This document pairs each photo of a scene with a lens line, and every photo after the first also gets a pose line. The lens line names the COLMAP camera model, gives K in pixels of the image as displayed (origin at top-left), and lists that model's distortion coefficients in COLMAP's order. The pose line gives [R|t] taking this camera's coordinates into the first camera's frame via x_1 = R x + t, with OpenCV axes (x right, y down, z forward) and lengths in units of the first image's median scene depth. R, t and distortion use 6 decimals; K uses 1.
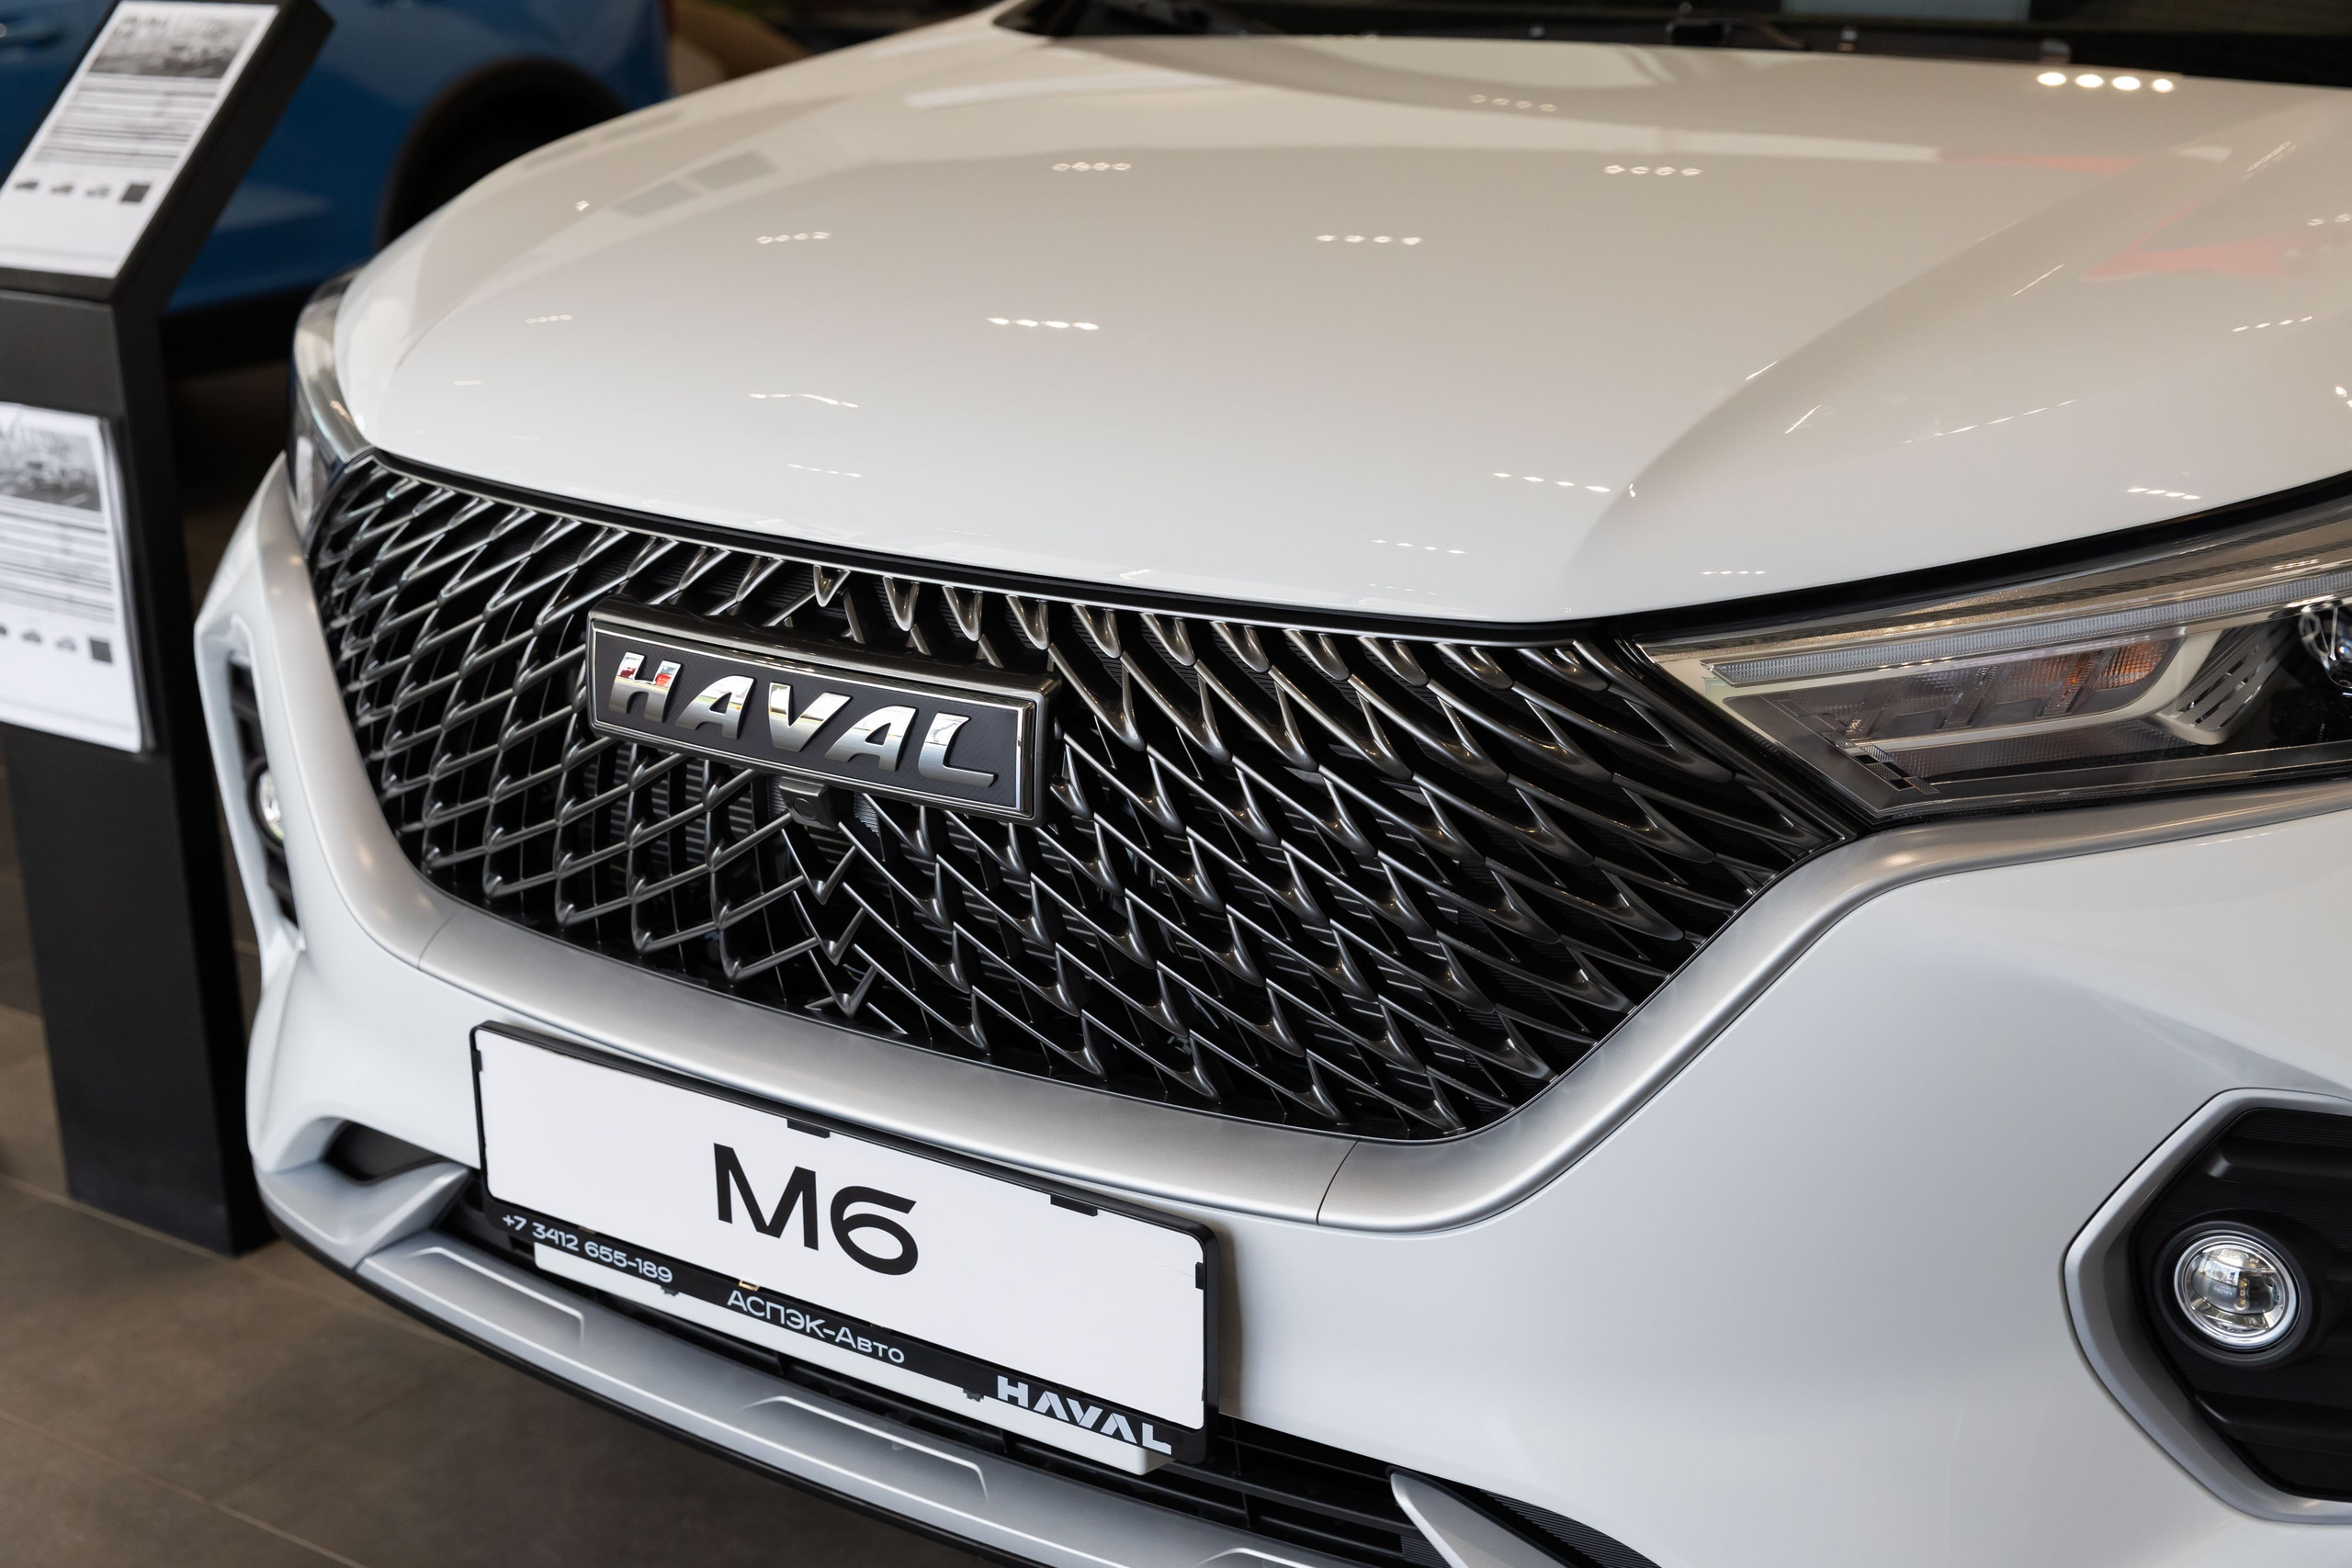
lens RADIAL K [[2859.6, 0, 1191.3], [0, 2859.6, 745.7], [0, 0, 1]] dist [-0.013057, -0.068801]
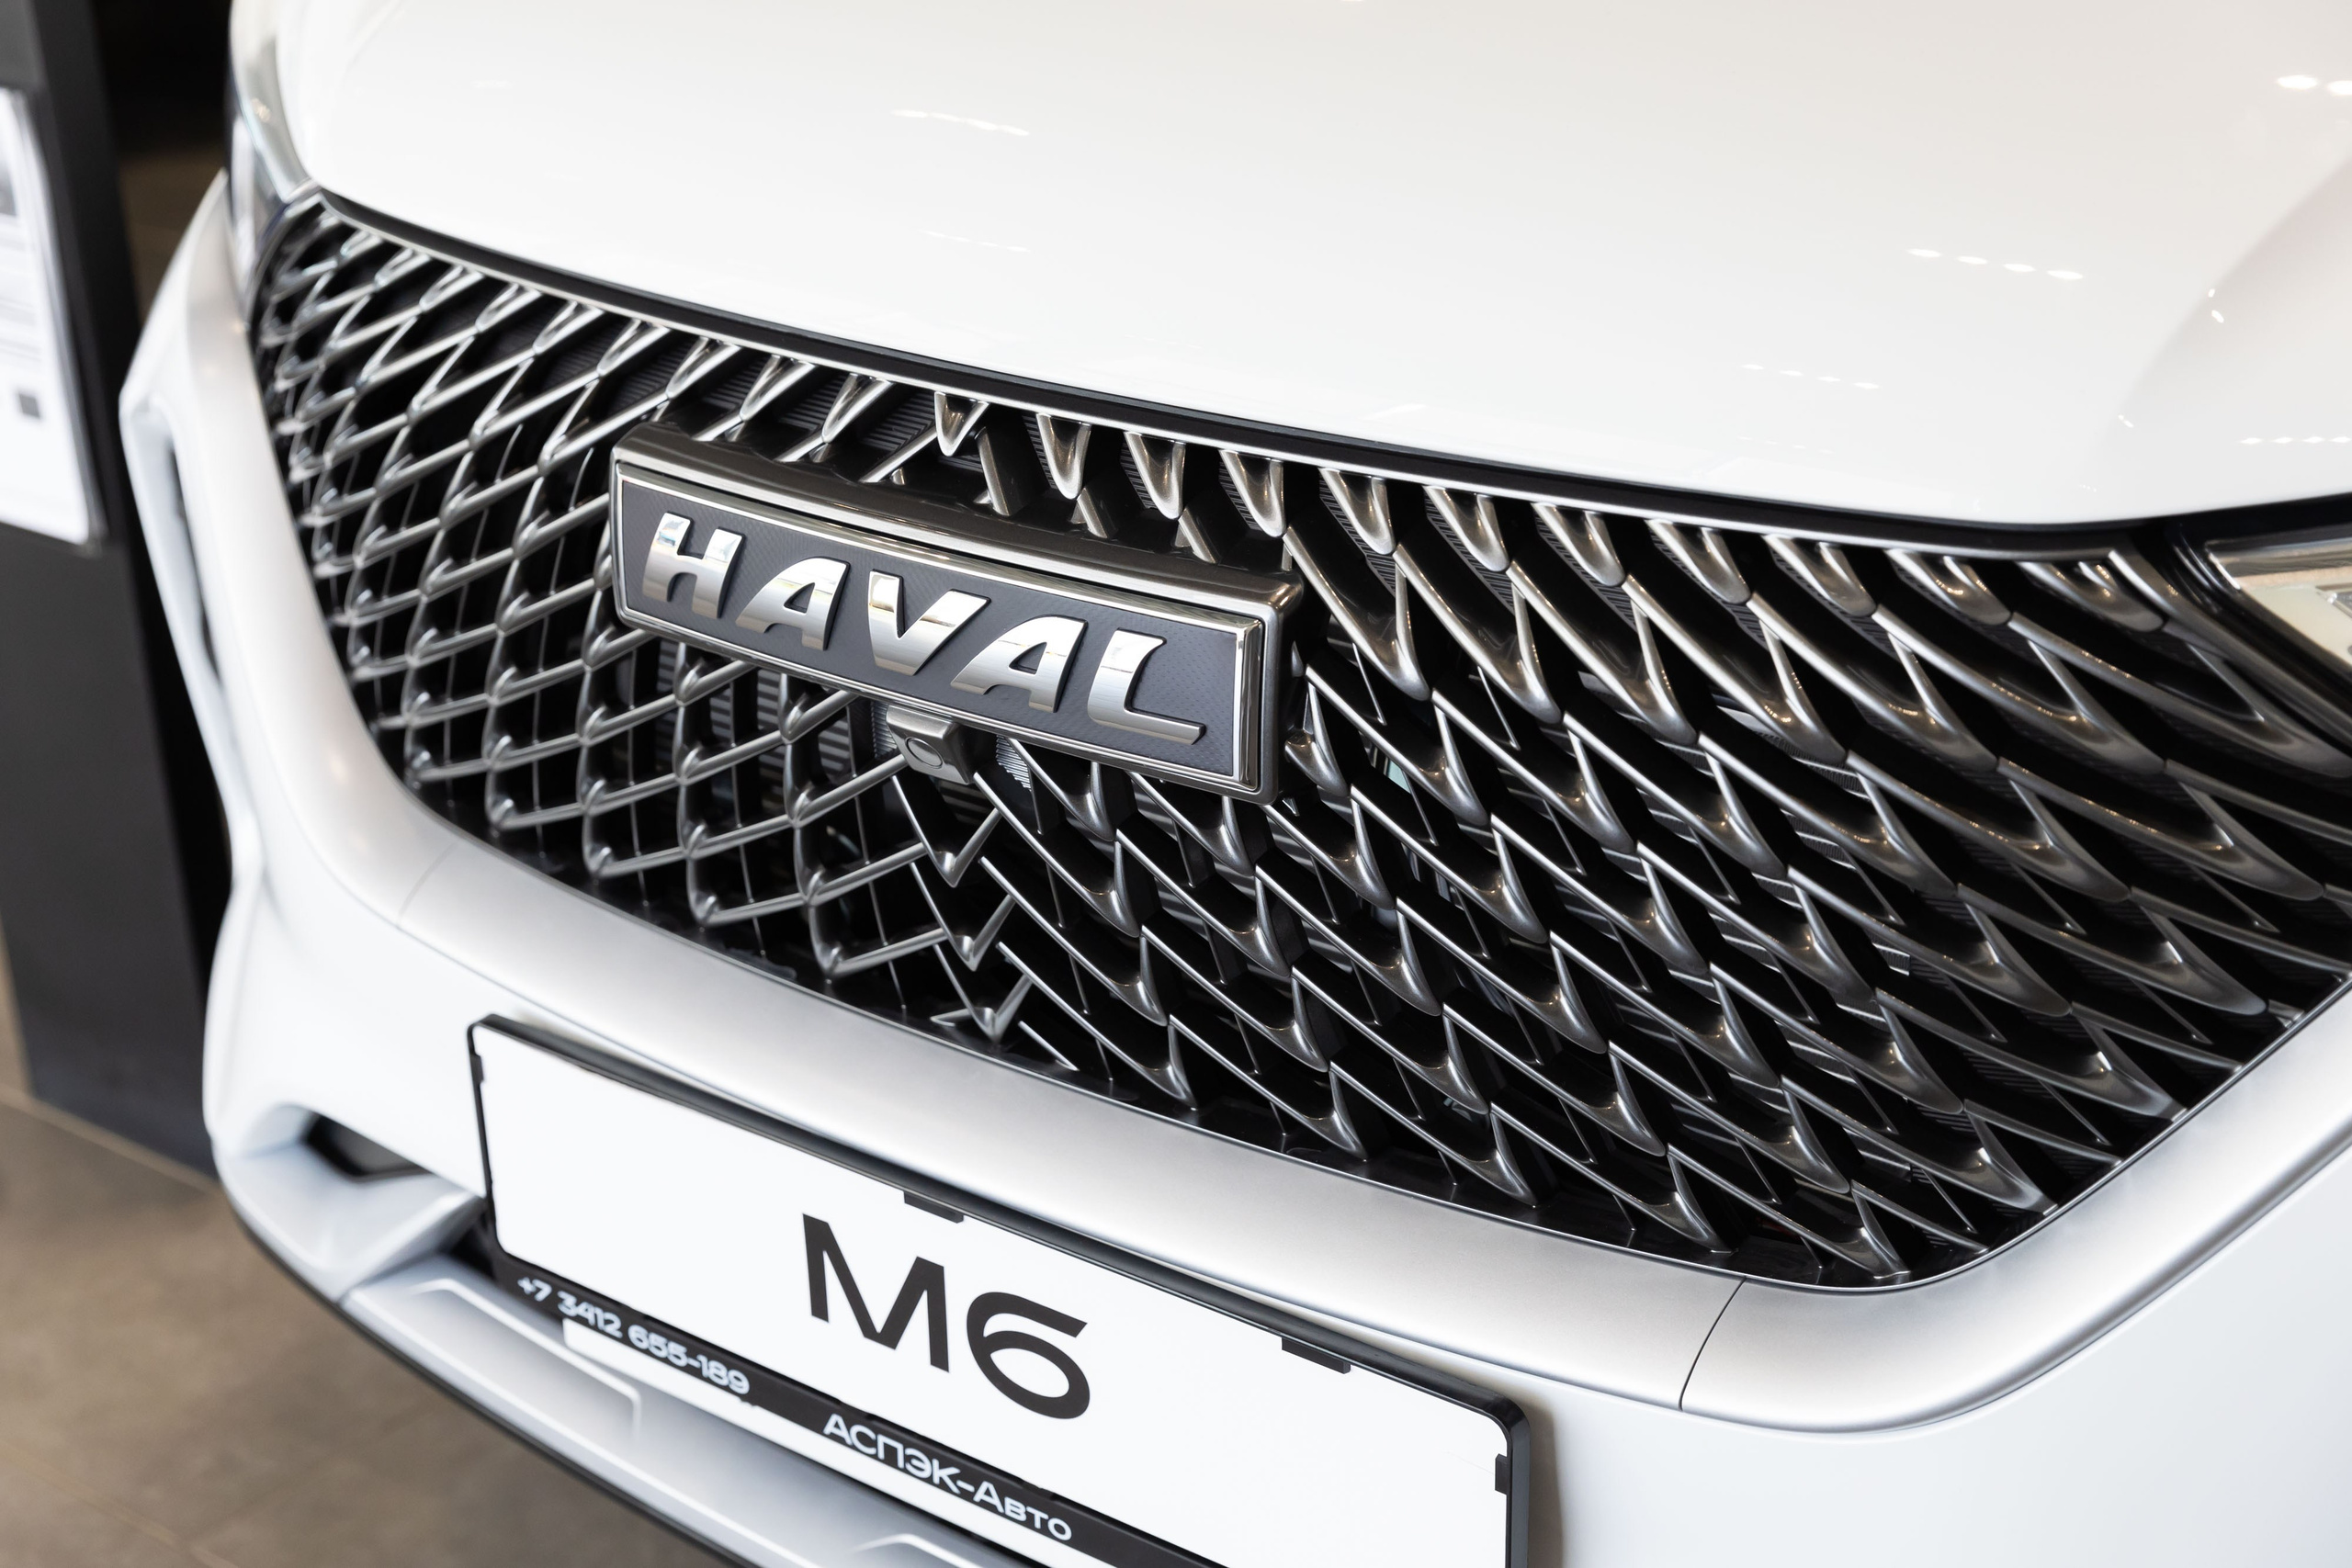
lens RADIAL K [[3464.7, 0, 1176.0], [0, 3464.7, 784.0], [0, 0, 1]] dist [-0.009762, 0.036201]
pose [[0.995970, 0.014171, -0.088556, -0.003128], [-0.004013, 0.993490, 0.113851, -0.063567], [0.089593, -0.113037, 0.989543, 0.191652]]
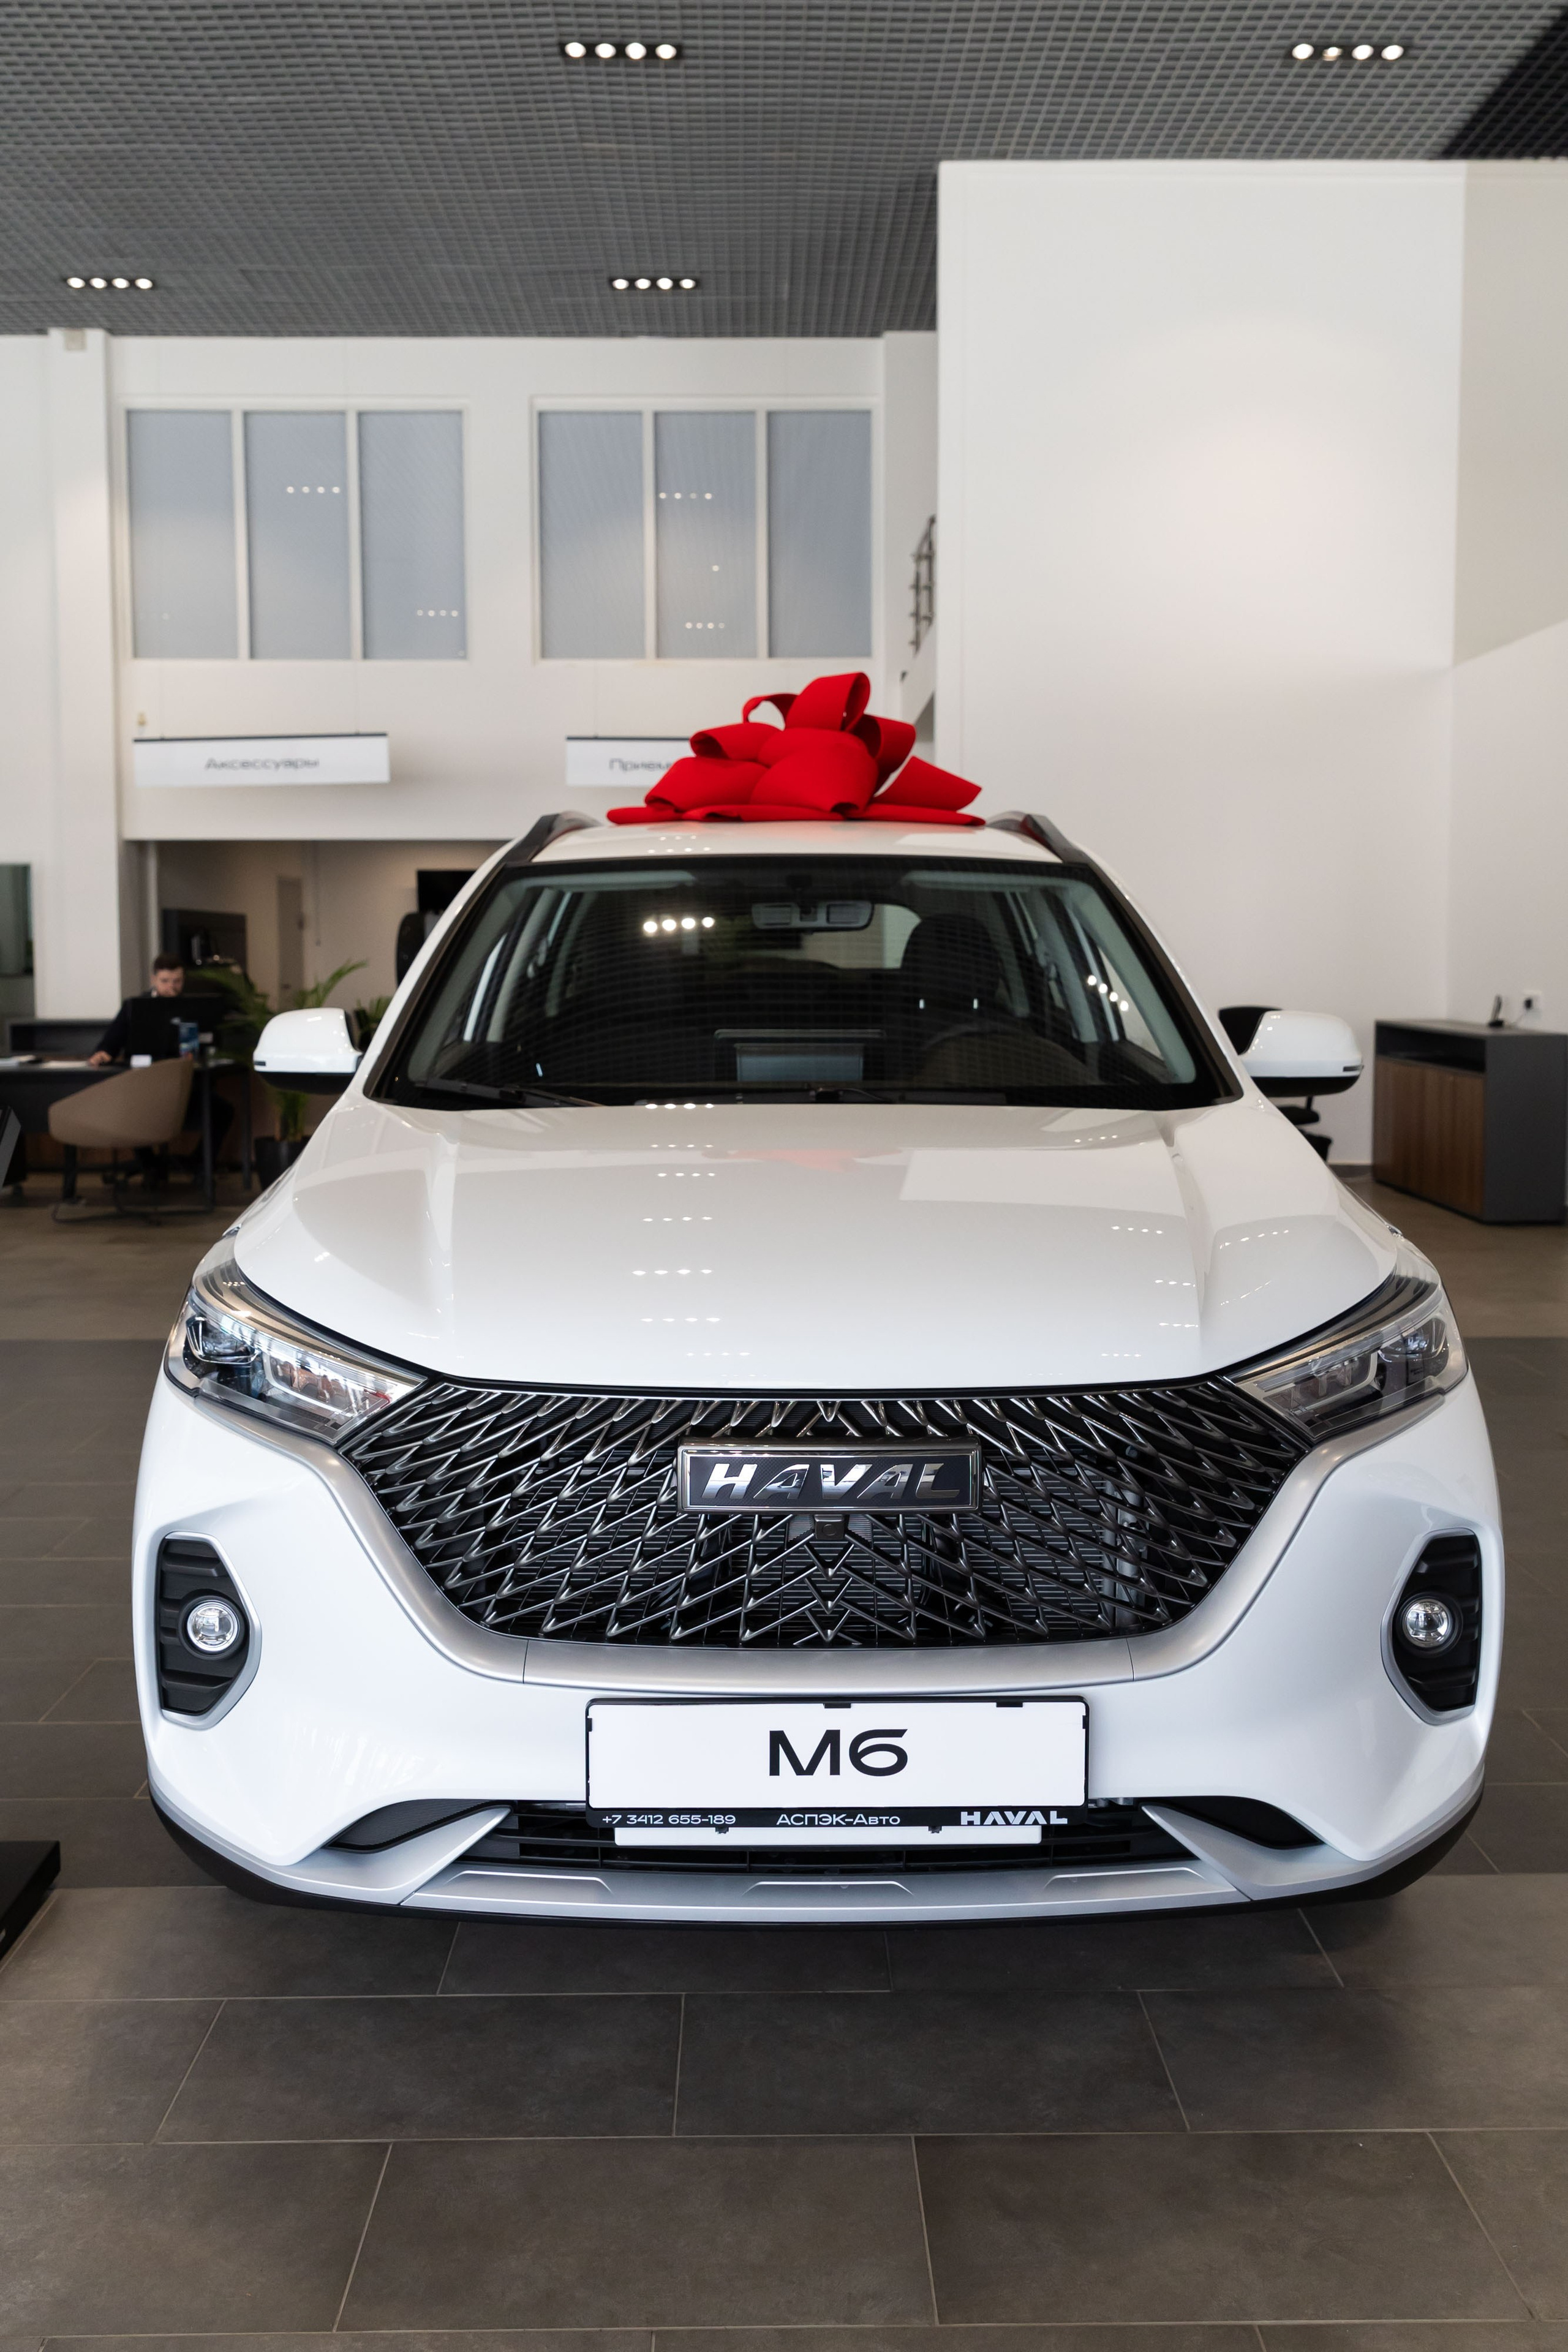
lens RADIAL K [[1829.8, 0, 775.3], [0, 1829.8, 1077.9], [0, 0, 1]] dist [0.007953, 0.003787]
pose [[0.839717, -0.044274, 0.541217, -0.808332], [0.161216, 0.972060, -0.170614, -0.068387], [-0.518542, 0.230520, 0.823393, -0.061699]]
